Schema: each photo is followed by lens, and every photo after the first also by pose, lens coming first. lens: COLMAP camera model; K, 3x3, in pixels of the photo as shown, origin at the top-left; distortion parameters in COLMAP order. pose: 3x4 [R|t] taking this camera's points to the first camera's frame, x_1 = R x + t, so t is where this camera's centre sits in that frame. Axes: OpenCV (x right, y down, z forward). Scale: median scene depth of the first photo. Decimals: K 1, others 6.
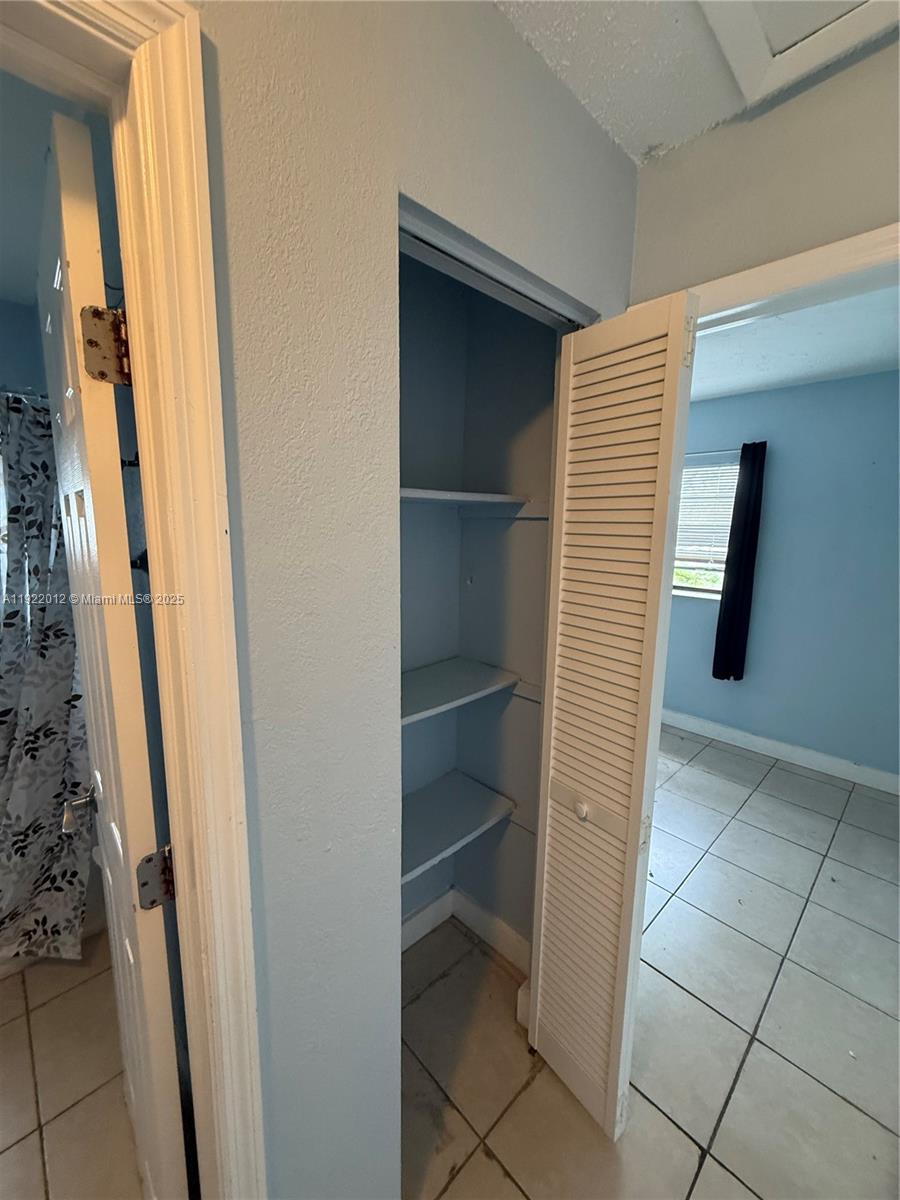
lens RADIAL K [[479.2, 0, 450.0], [0, 479.2, 600.0], [0, 0, 1]] dist [-0.001075, 0.000325]
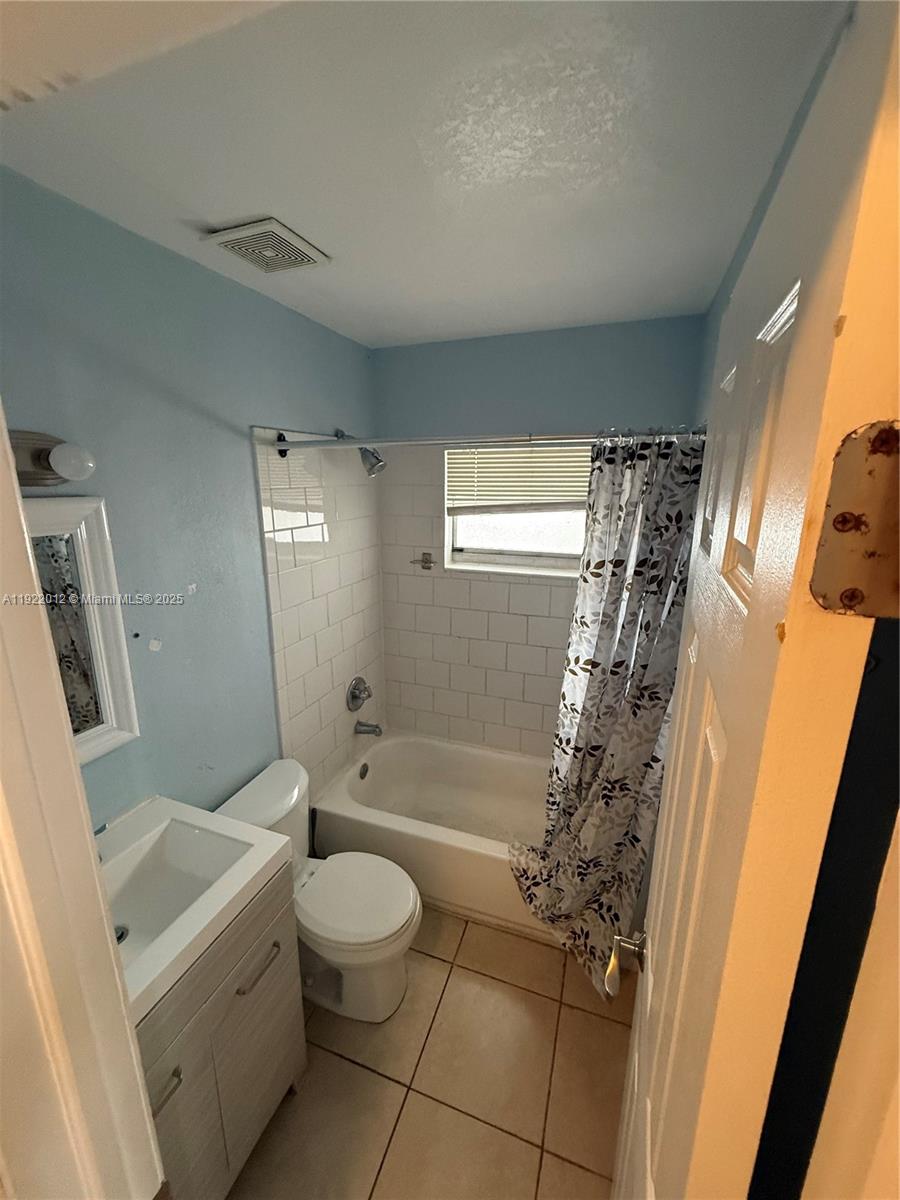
lens RADIAL K [[479.2, 0, 450.0], [0, 479.2, 600.0], [0, 0, 1]] dist [-0.001075, 0.000325]
pose [[0.434571, 0.201901, -0.877716, -0.219738], [-0.141215, 0.977770, 0.154998, -0.198227], [0.889498, 0.056589, 0.453421, 0.229477]]
